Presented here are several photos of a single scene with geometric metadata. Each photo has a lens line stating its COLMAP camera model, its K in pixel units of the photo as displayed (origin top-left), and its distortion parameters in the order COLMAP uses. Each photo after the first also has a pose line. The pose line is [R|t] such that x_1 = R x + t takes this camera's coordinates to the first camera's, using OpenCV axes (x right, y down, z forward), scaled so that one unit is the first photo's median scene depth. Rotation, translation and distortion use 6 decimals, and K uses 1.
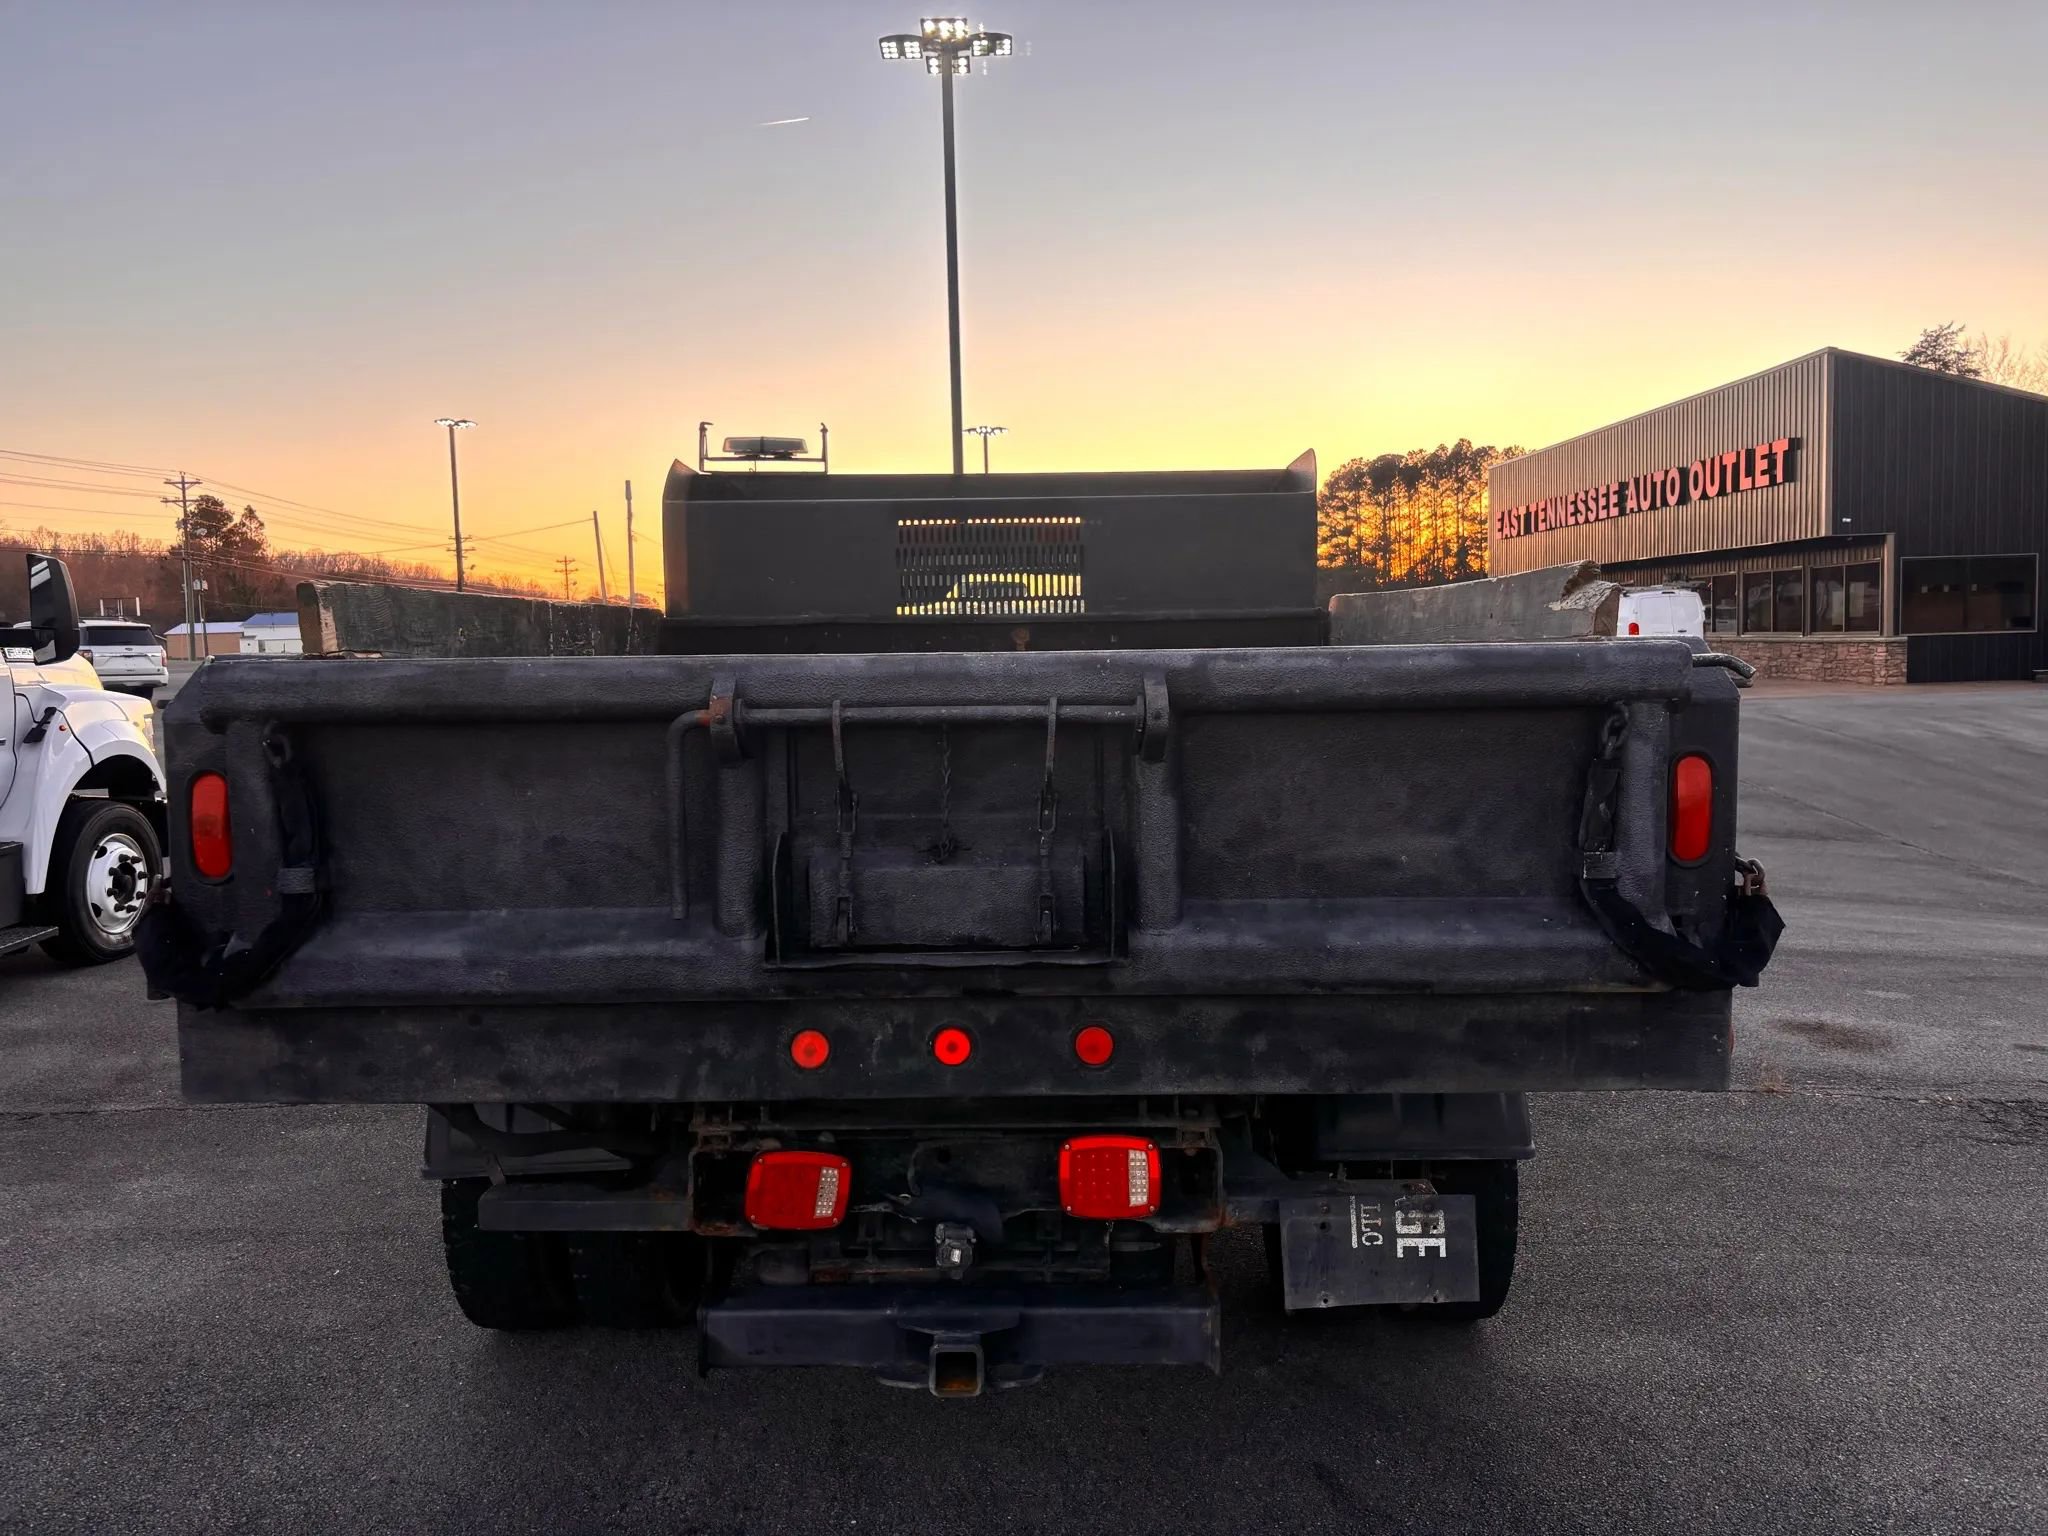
lens RADIAL K [[1549.9, 0, 1022.2], [0, 1549.9, 772.3], [0, 0, 1]] dist [0.034011, -0.034604]
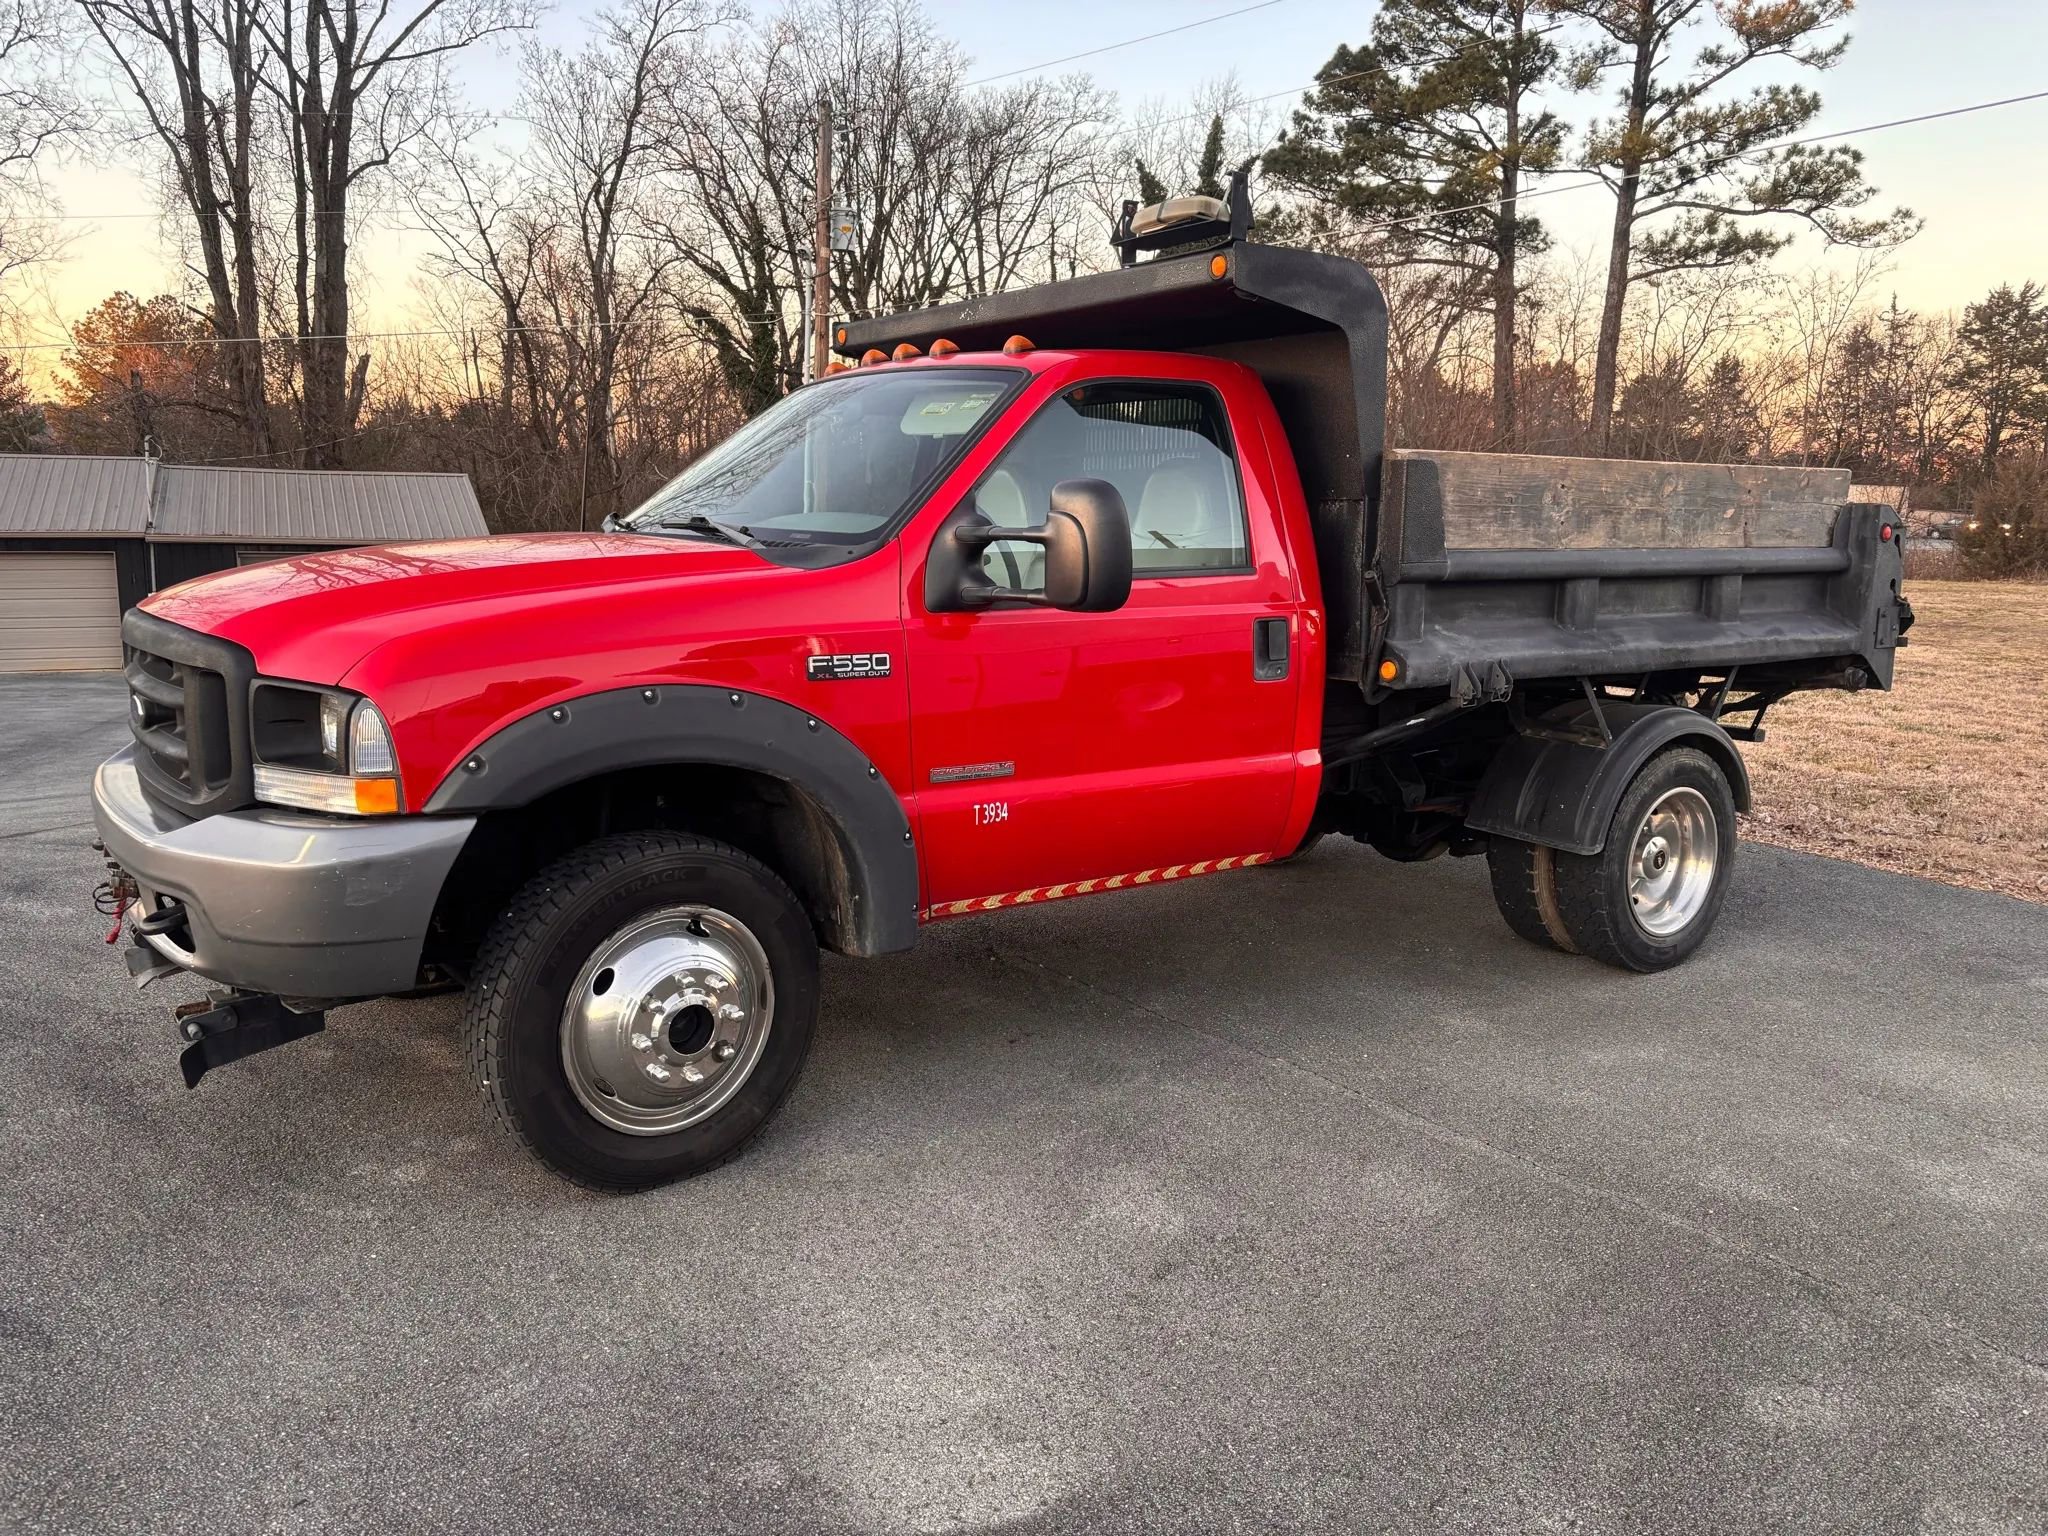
lens RADIAL K [[1549.9, 0, 1035.6], [0, 1549.9, 771.4], [0, 0, 1]] dist [0.034011, -0.034604]
pose [[-0.588402, -0.124154, 0.798980, -0.139813], [0.066553, 0.977352, 0.200884, -0.019704], [-0.805825, 0.171375, -0.566813, 0.283359]]
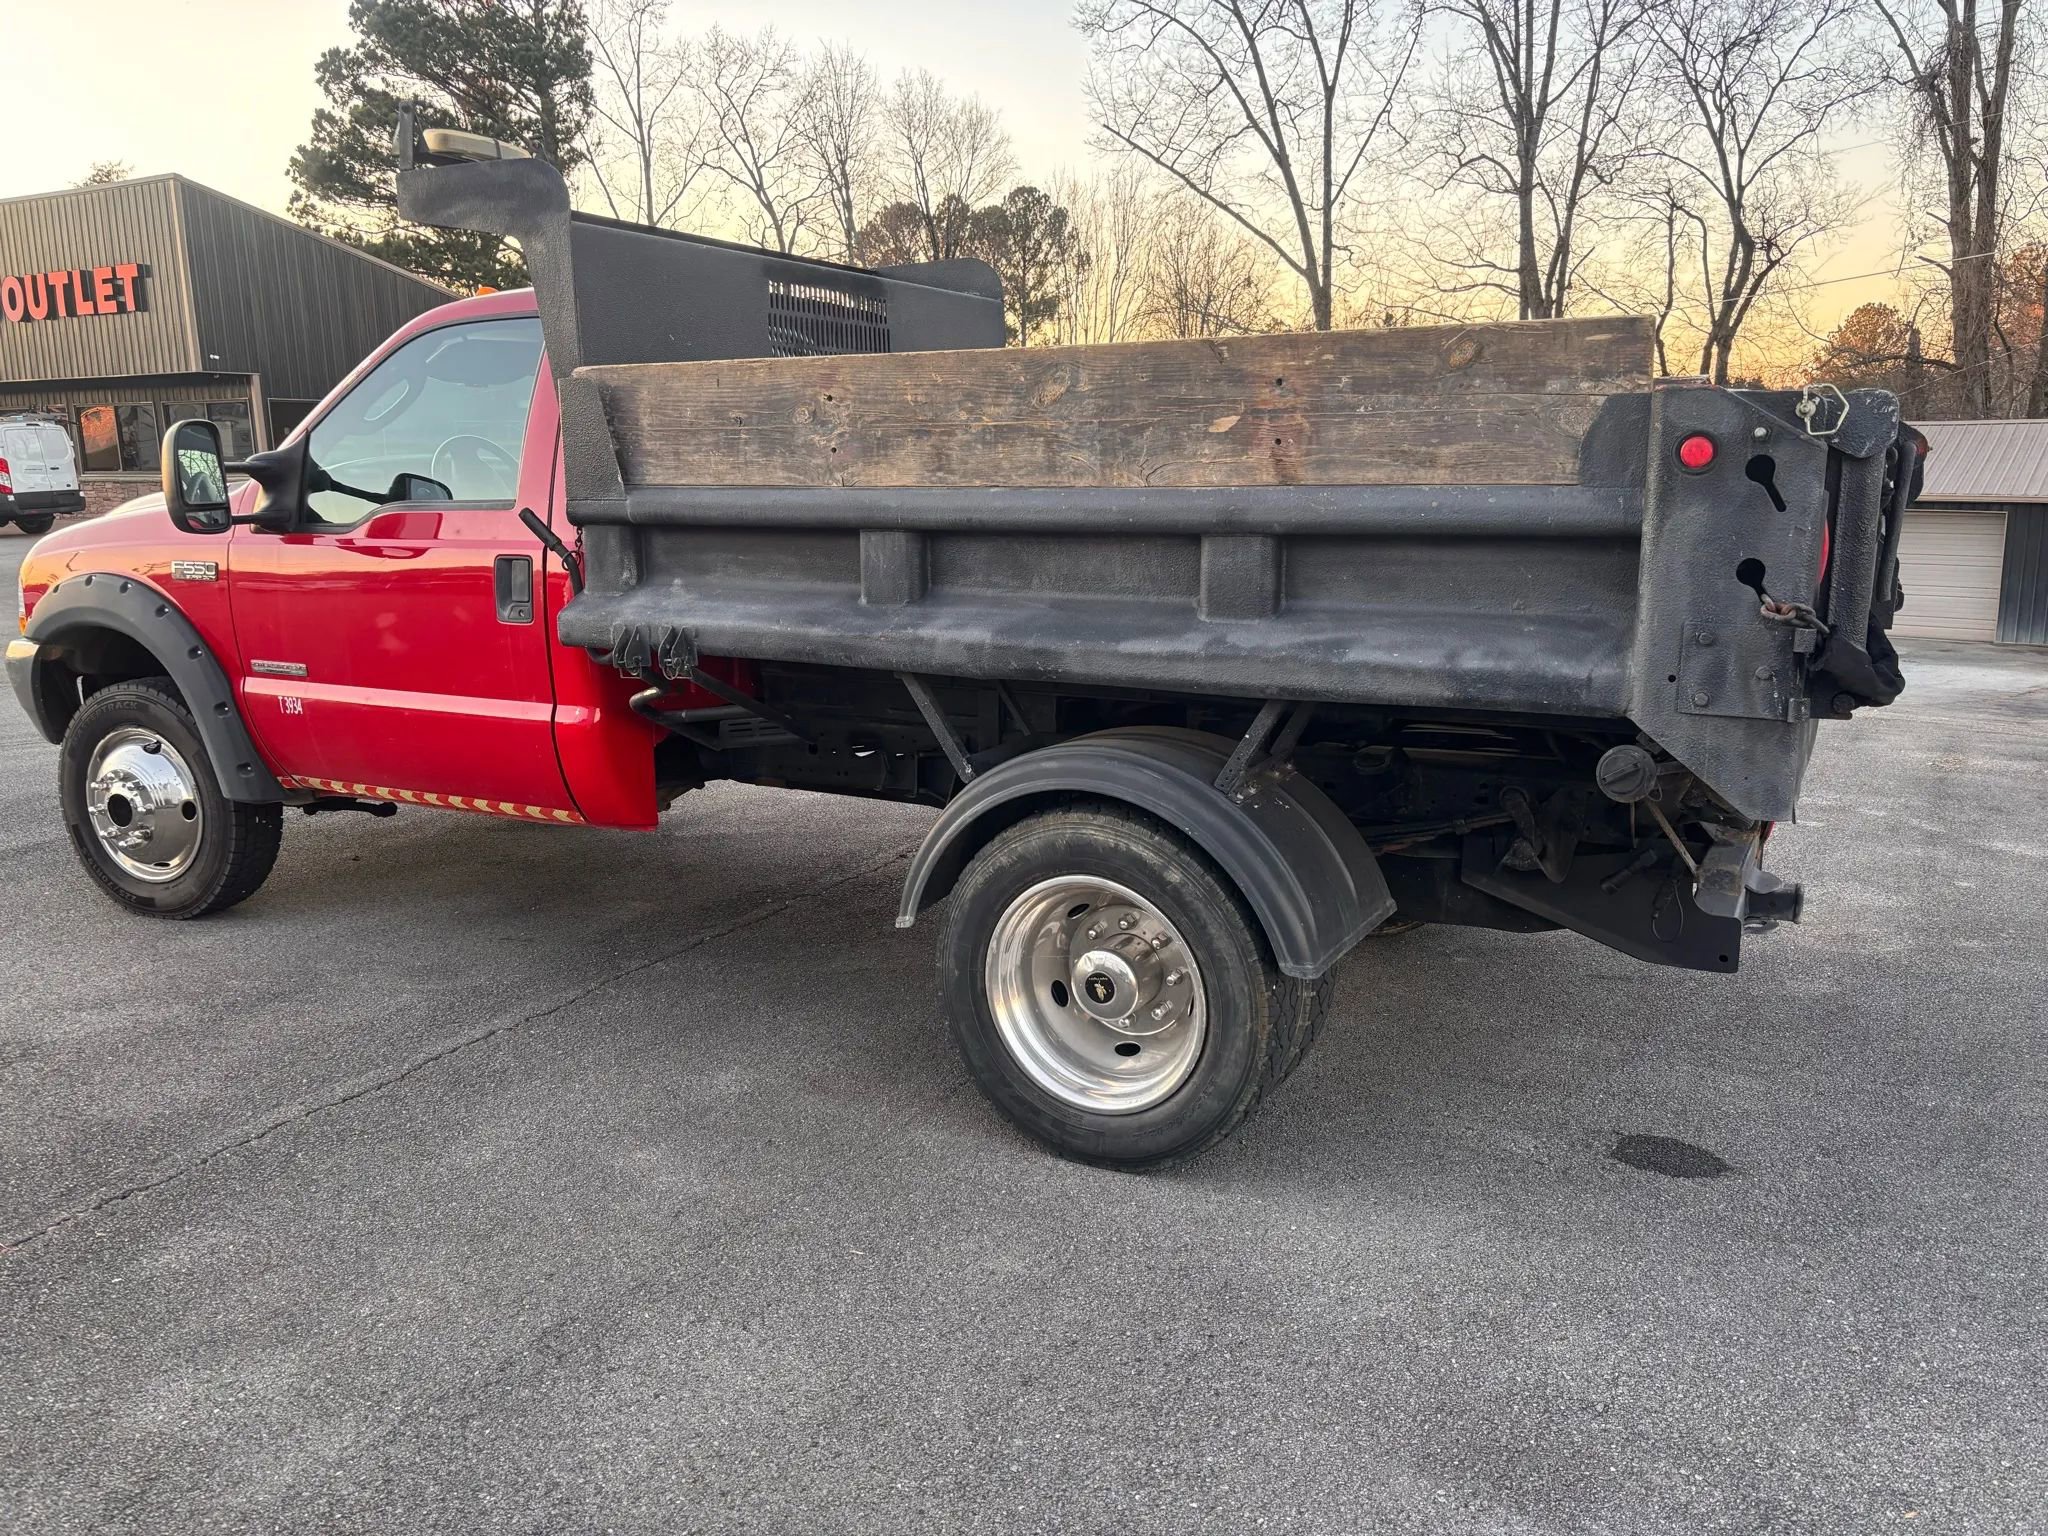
lens RADIAL K [[1549.9, 0, 1029.7], [0, 1549.9, 759.4], [0, 0, 1]] dist [0.034011, -0.034604]
pose [[0.462738, -0.151461, 0.873460, -0.137032], [0.075419, 0.988450, 0.131445, -0.000324], [-0.883281, 0.005050, 0.468817, 0.078349]]
